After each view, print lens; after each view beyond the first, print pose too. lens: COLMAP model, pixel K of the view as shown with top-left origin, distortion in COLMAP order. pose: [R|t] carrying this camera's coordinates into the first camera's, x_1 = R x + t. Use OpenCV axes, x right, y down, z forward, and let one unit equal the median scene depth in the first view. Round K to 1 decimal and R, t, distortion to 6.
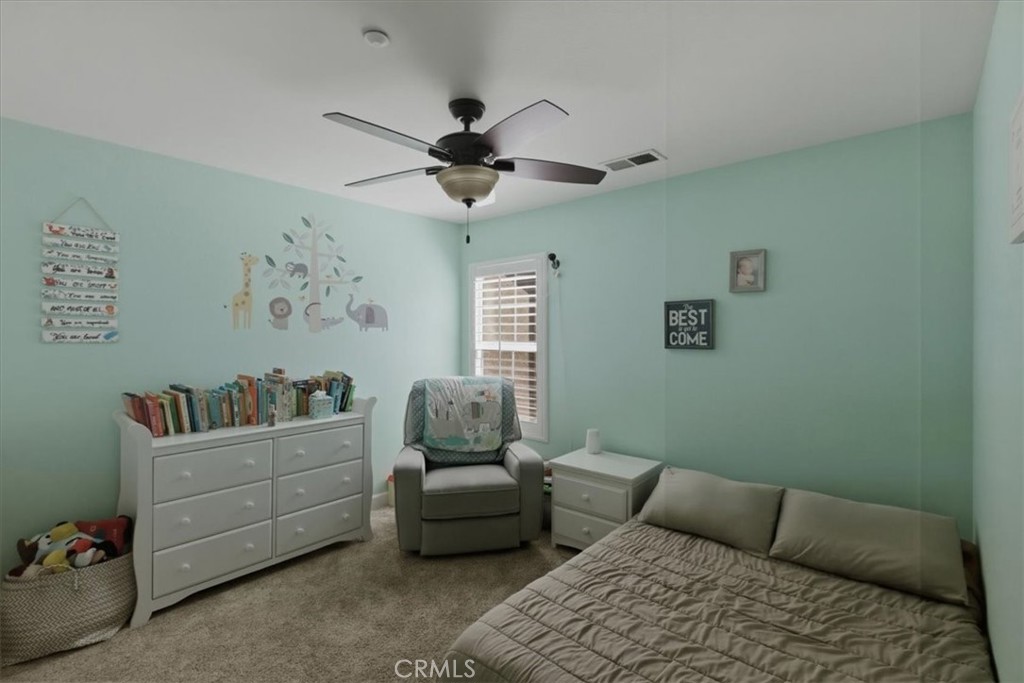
lens RADIAL K [[470.5, 0, 508.4], [0, 470.5, 338.2], [0, 0, 1]] dist [-0.002128, -0.000551]
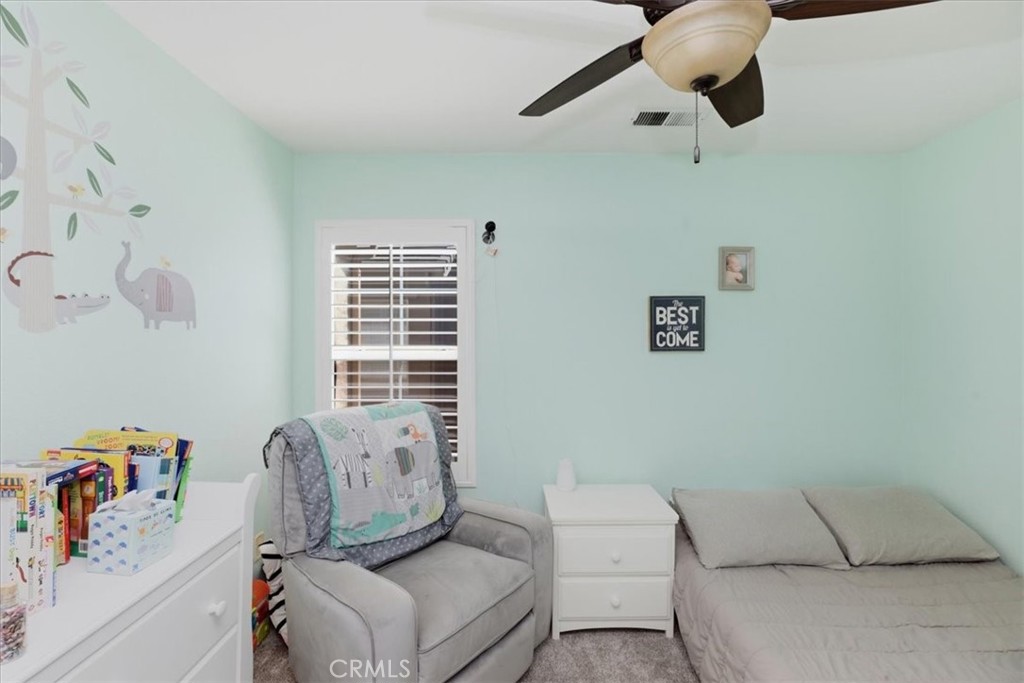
lens RADIAL K [[470.5, 0, 513.2], [0, 470.5, 336.2], [0, 0, 1]] dist [-0.002128, -0.000551]
pose [[0.743848, -0.004697, 0.668332, -0.379444], [0.007182, 0.999974, -0.000966, -0.005215], [-0.668310, 0.005518, 0.743862, 0.471802]]
